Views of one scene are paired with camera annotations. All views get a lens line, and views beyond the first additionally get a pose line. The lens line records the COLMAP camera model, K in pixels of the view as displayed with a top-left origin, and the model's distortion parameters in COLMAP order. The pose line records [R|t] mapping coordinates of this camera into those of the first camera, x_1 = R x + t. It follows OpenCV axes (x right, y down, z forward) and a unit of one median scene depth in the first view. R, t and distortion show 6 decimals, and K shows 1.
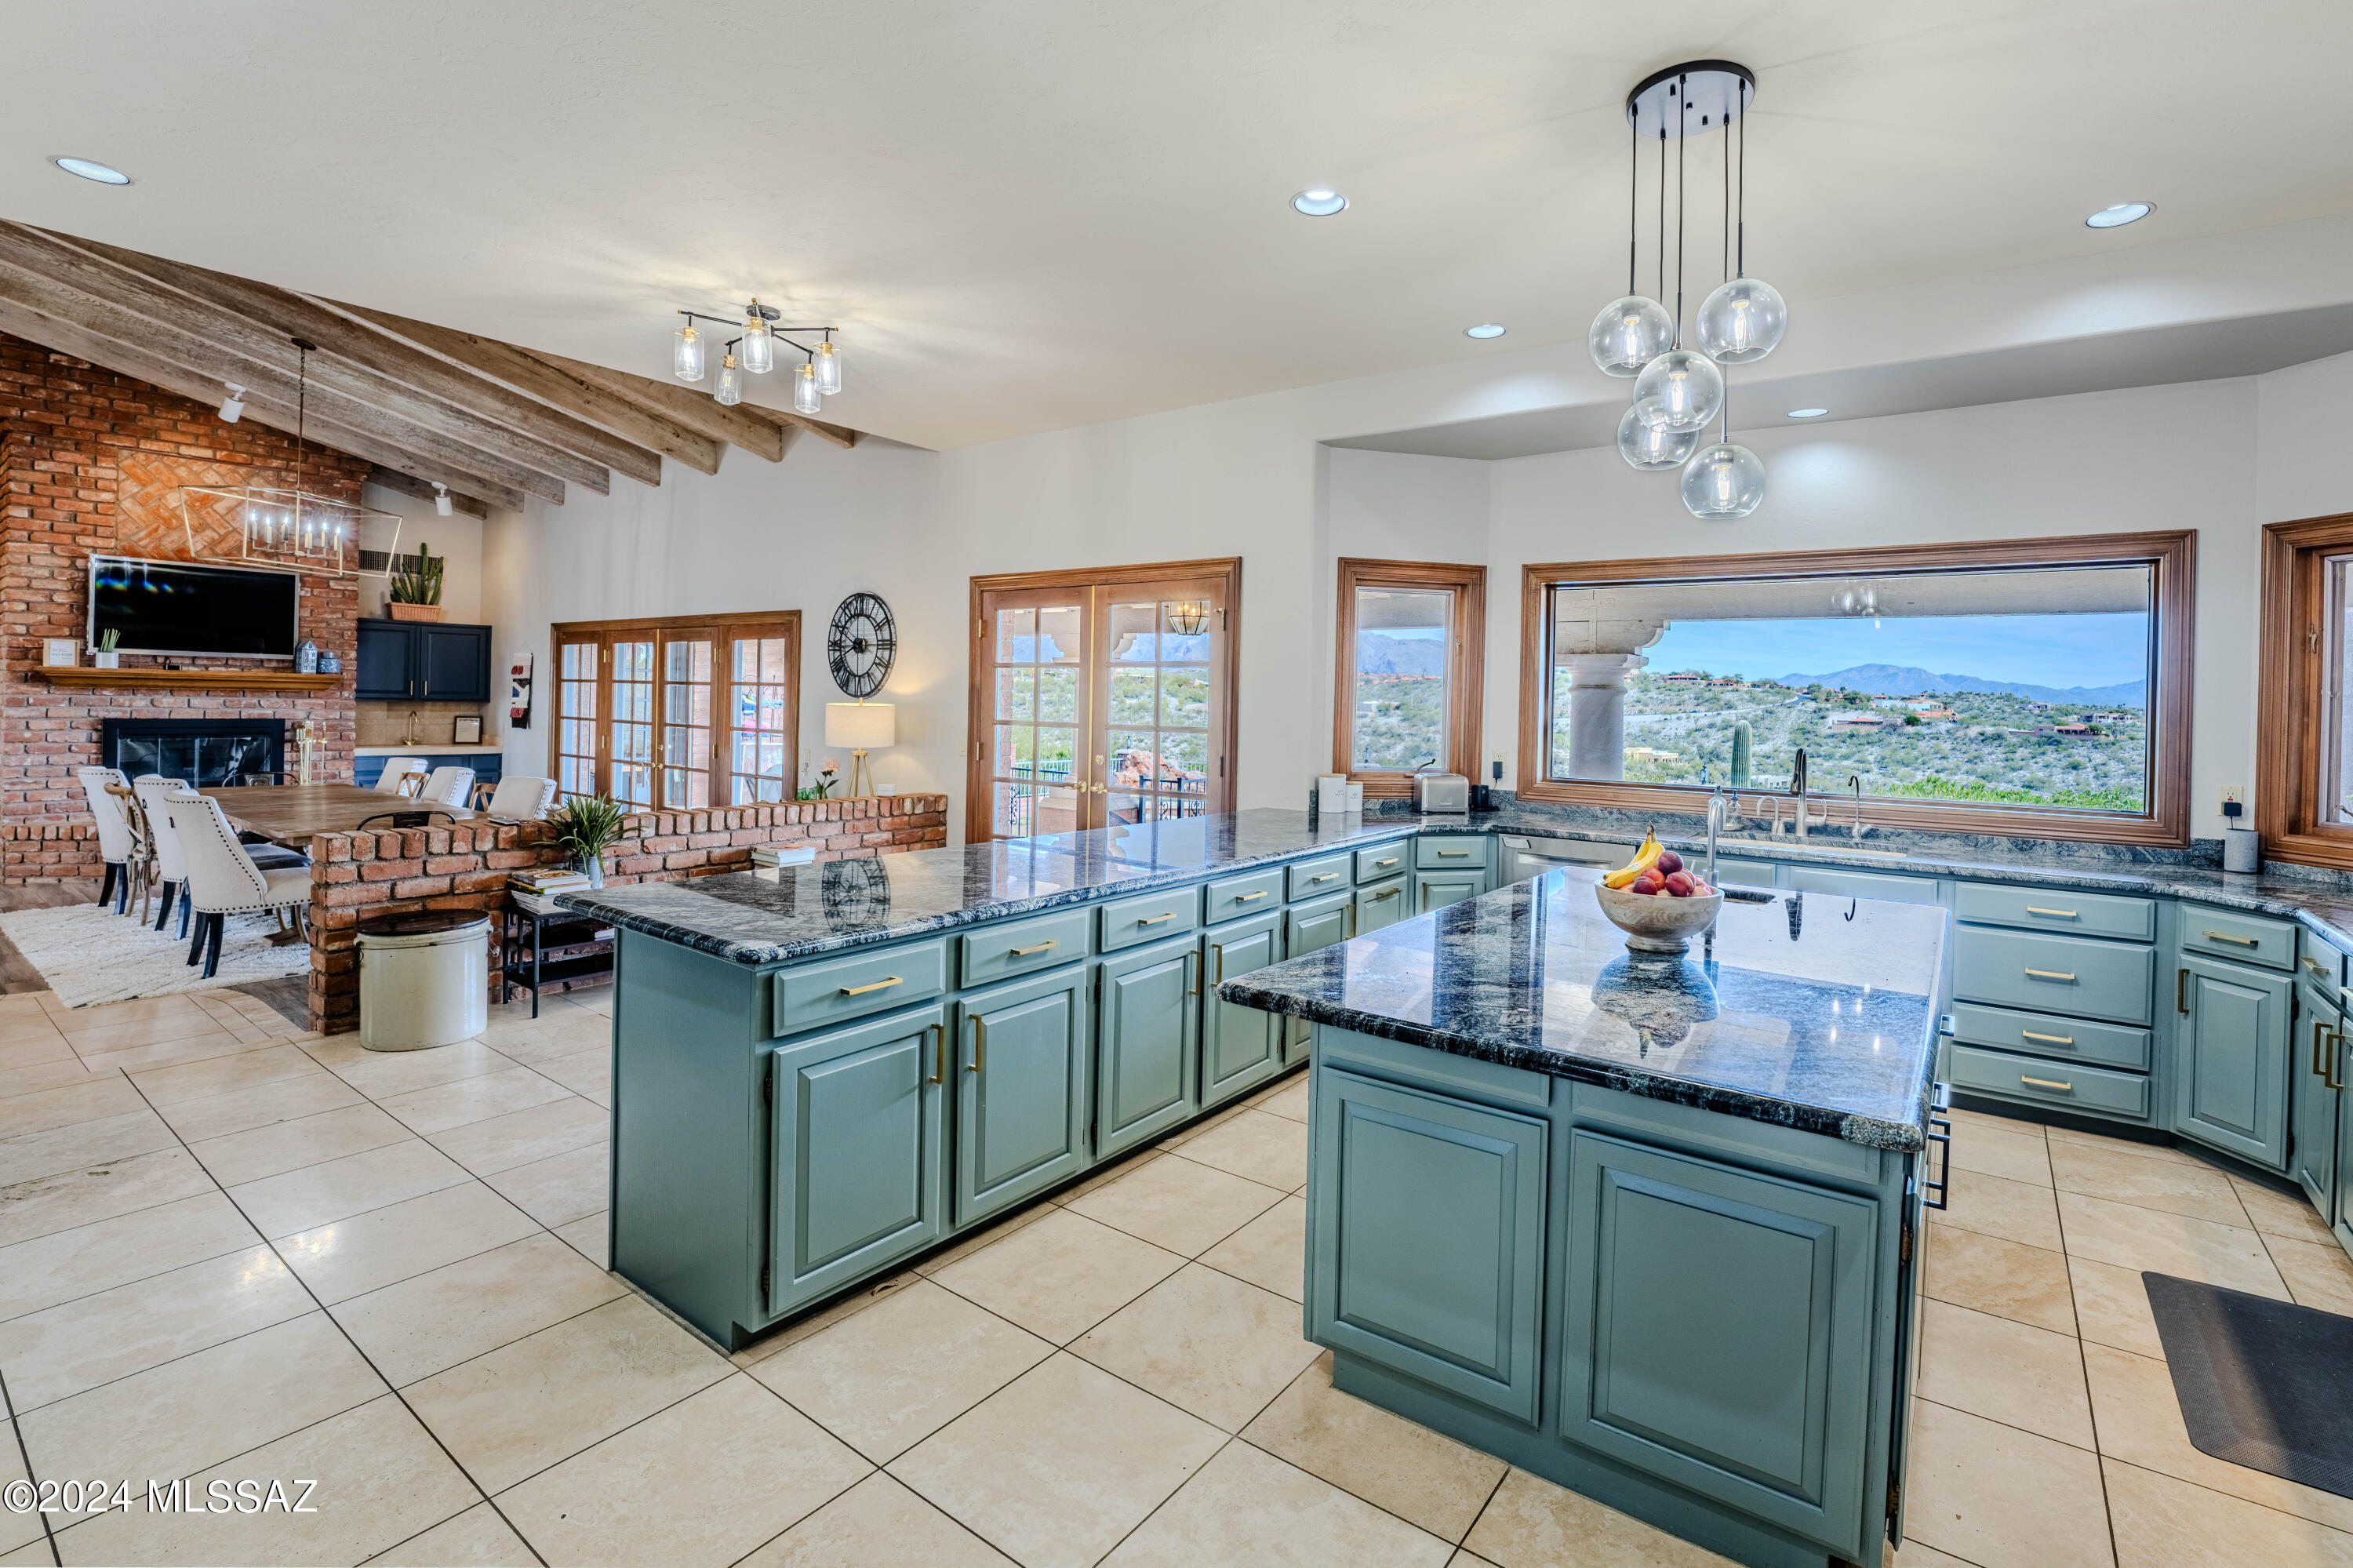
lens RADIAL K [[1009.8, 0, 1209.8], [0, 1009.8, 703.5], [0, 0, 1]] dist [-0.038310, 0.007215]
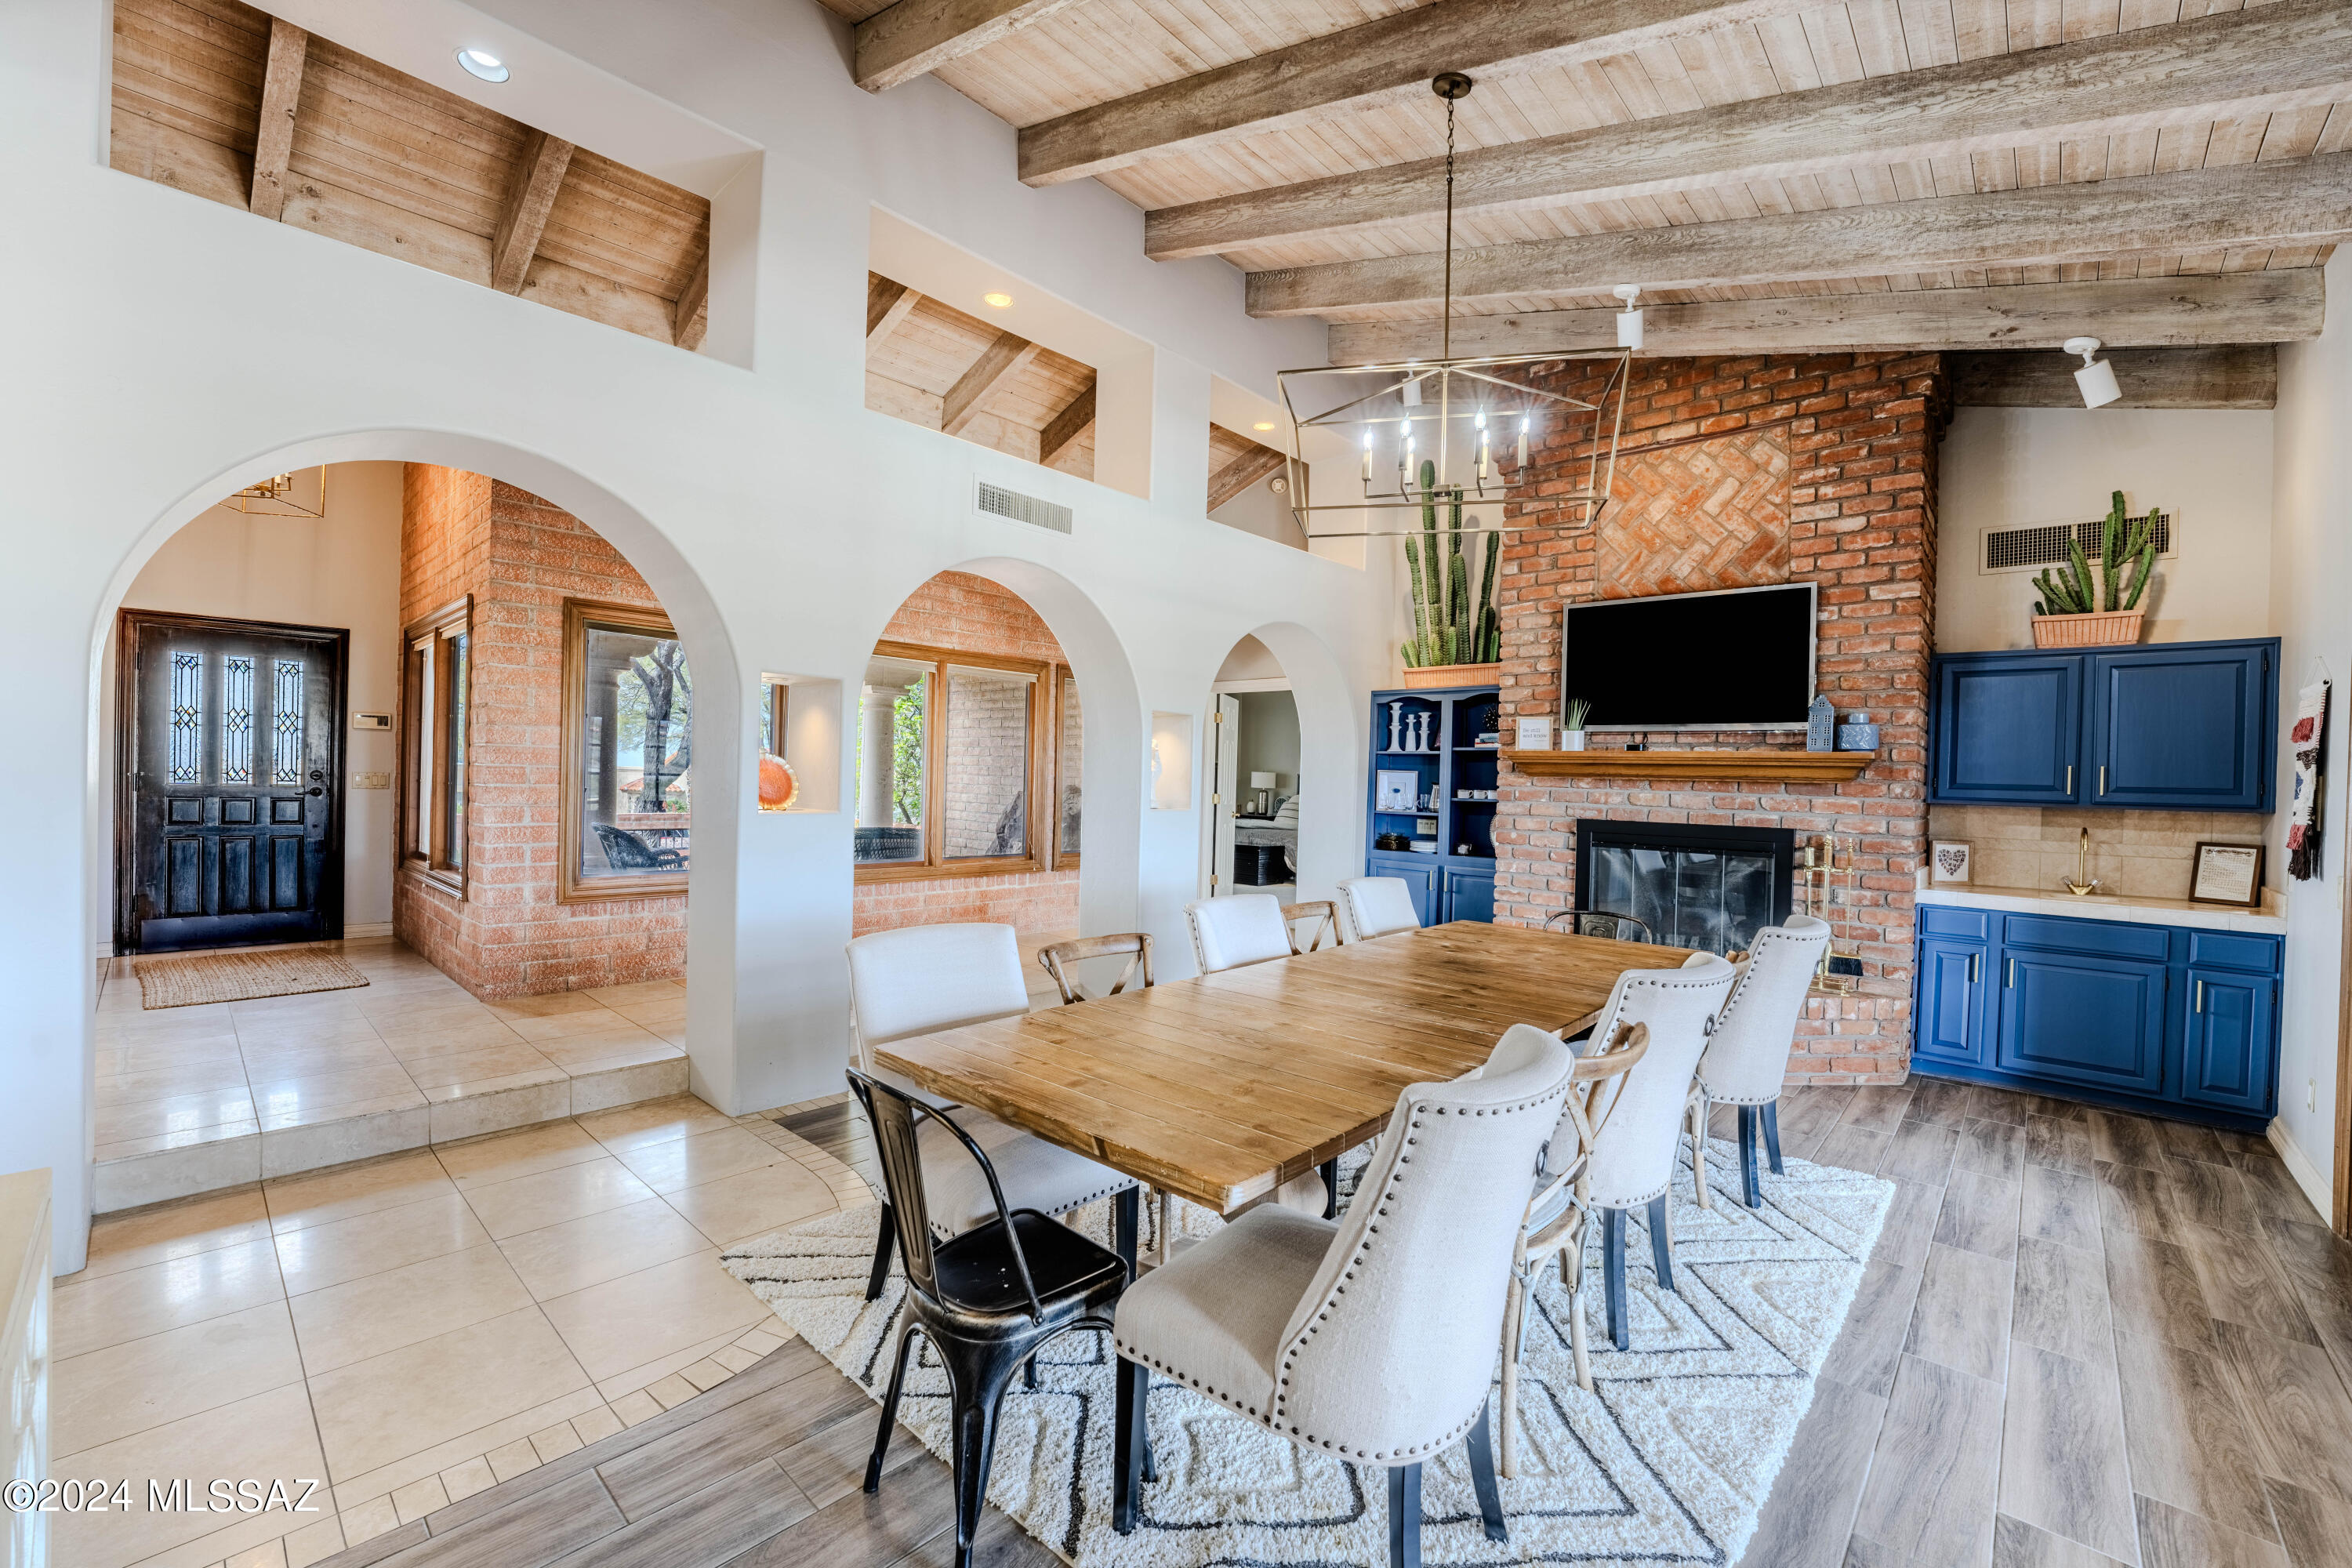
lens RADIAL K [[969.1, 0, 1176.0], [0, 969.1, 784.0], [0, 0, 1]] dist [-0.025879, 0.000541]
pose [[-0.133706, -0.023197, -0.990749, -0.341832], [-0.034458, 0.999230, -0.018746, 0.013241], [0.990422, 0.031633, -0.134403, 0.771435]]
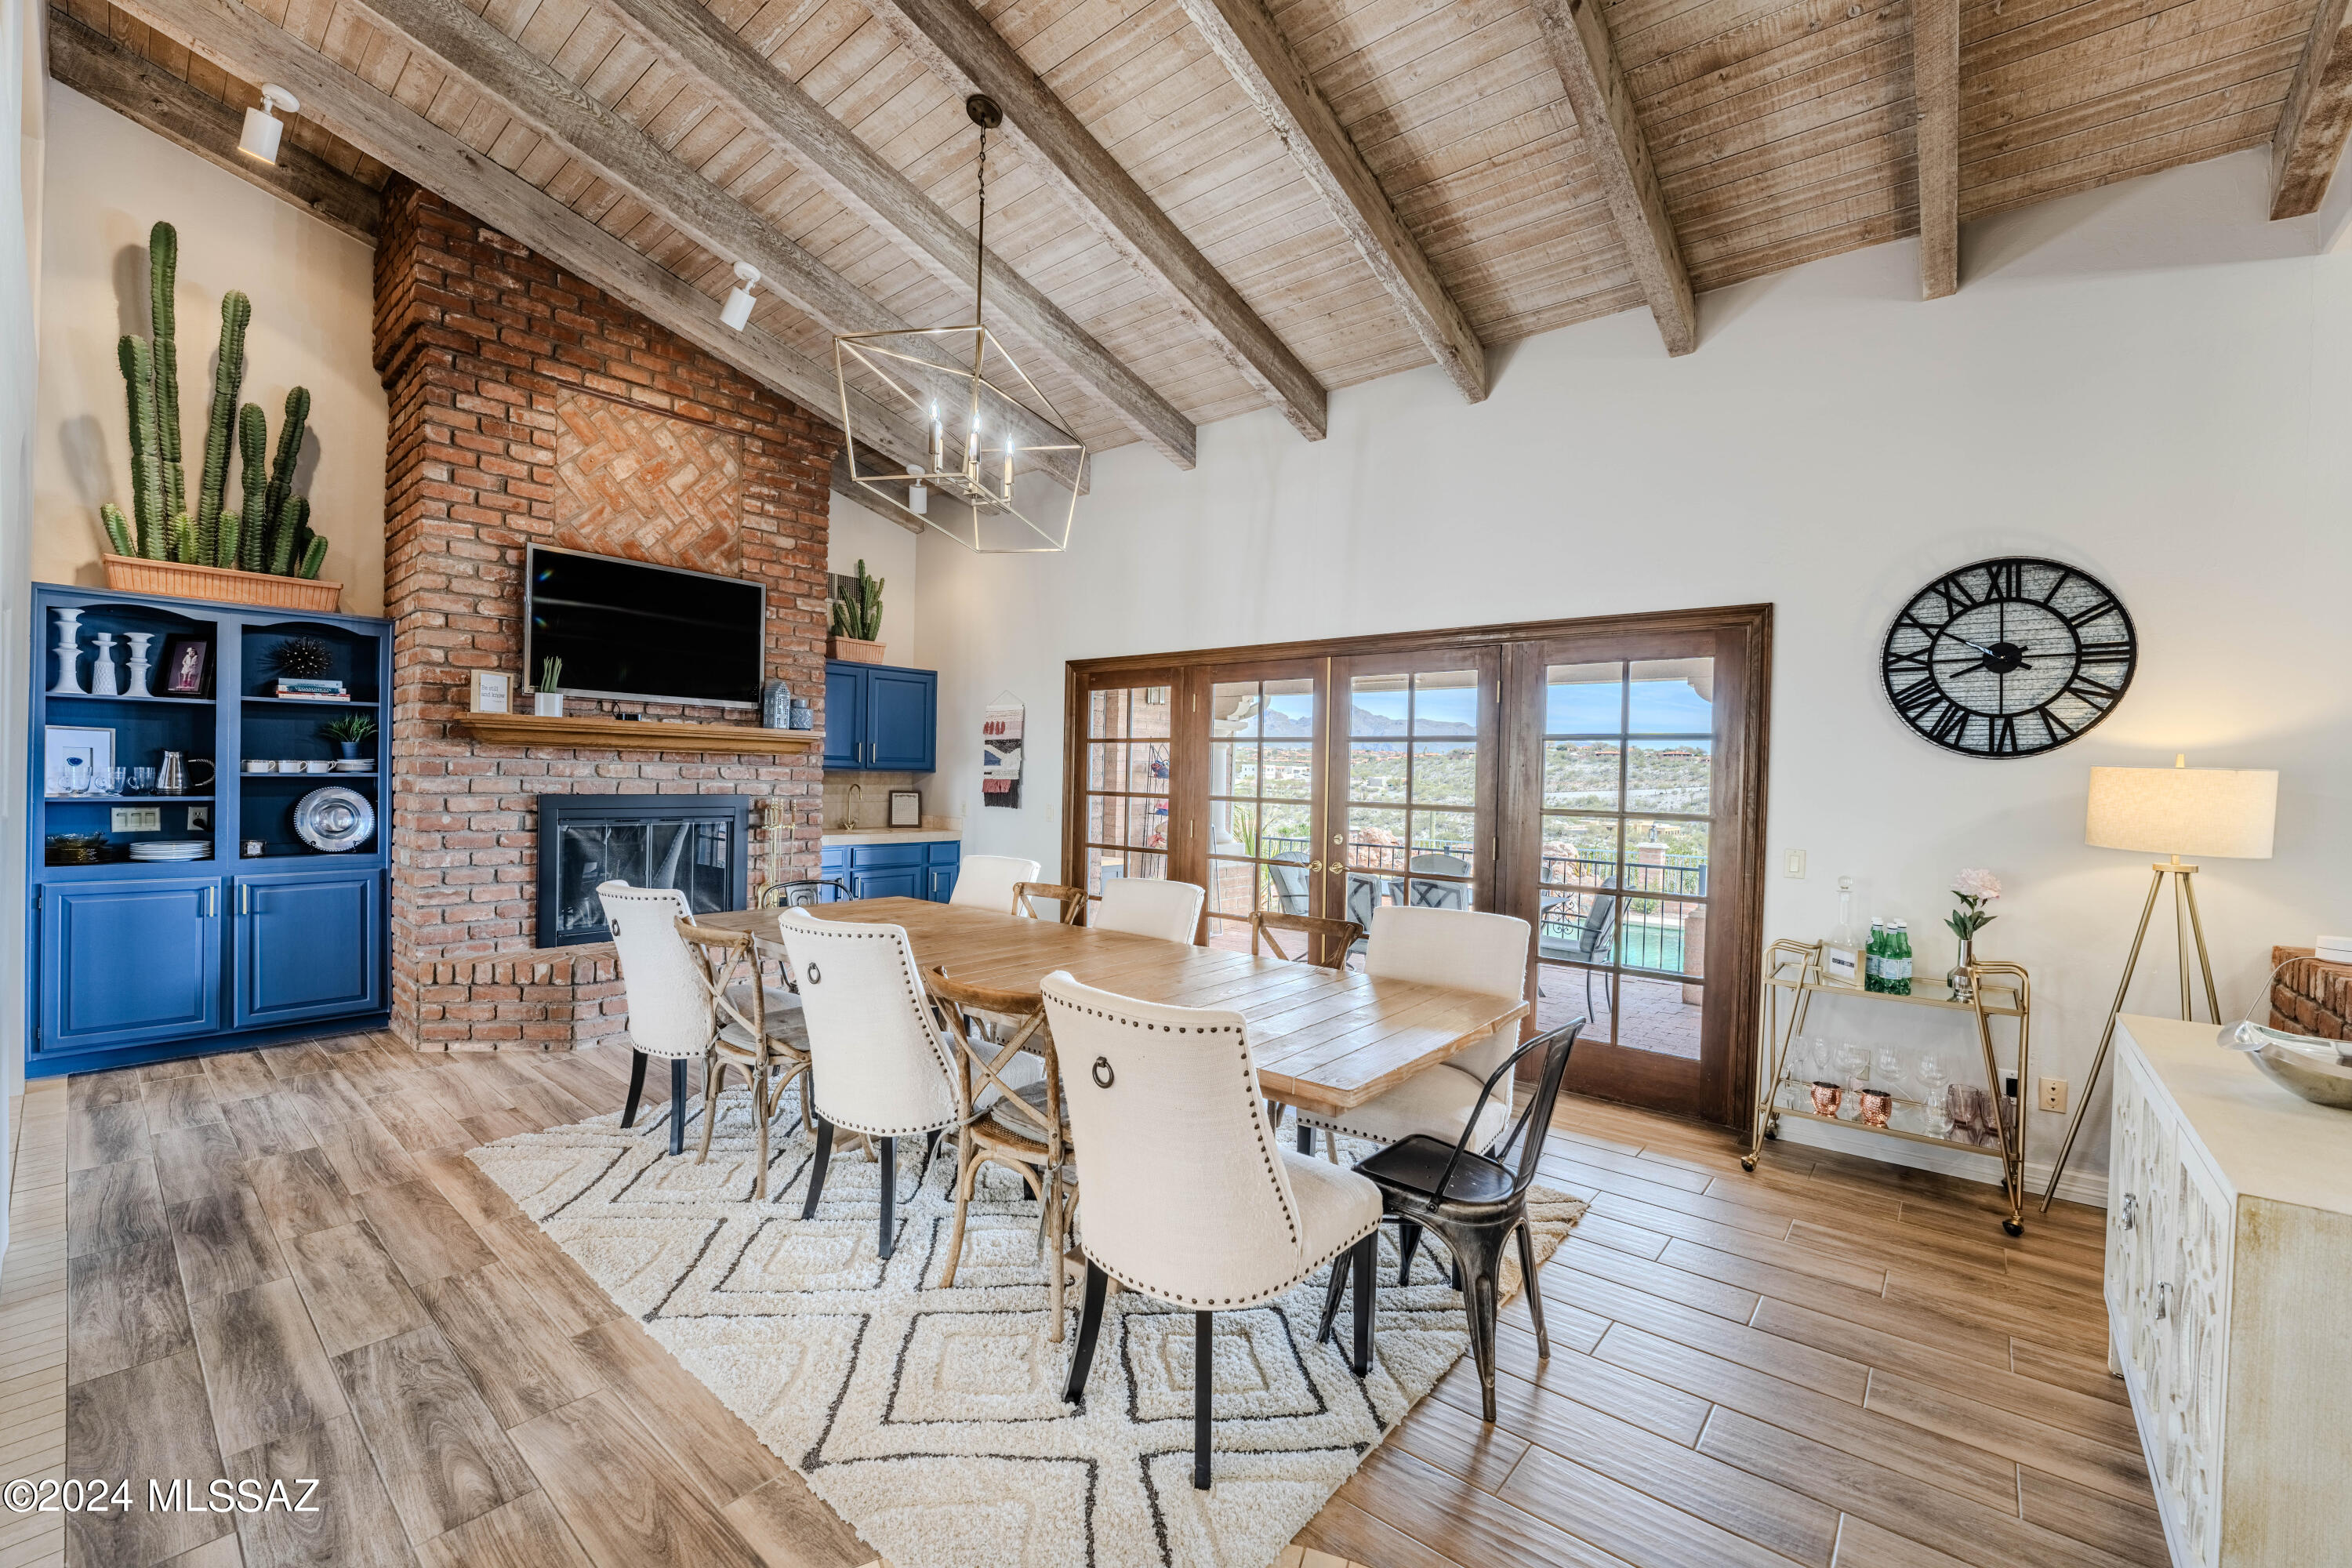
lens RADIAL K [[951.4, 0, 1176.0], [0, 951.4, 784.0], [0, 0, 1]] dist [-0.024710, 0.000152]
pose [[0.995978, -0.001223, -0.089593, -0.638112], [0.001603, 0.999990, 0.004173, 0.006261], [0.089587, -0.004300, 0.995970, 0.395804]]
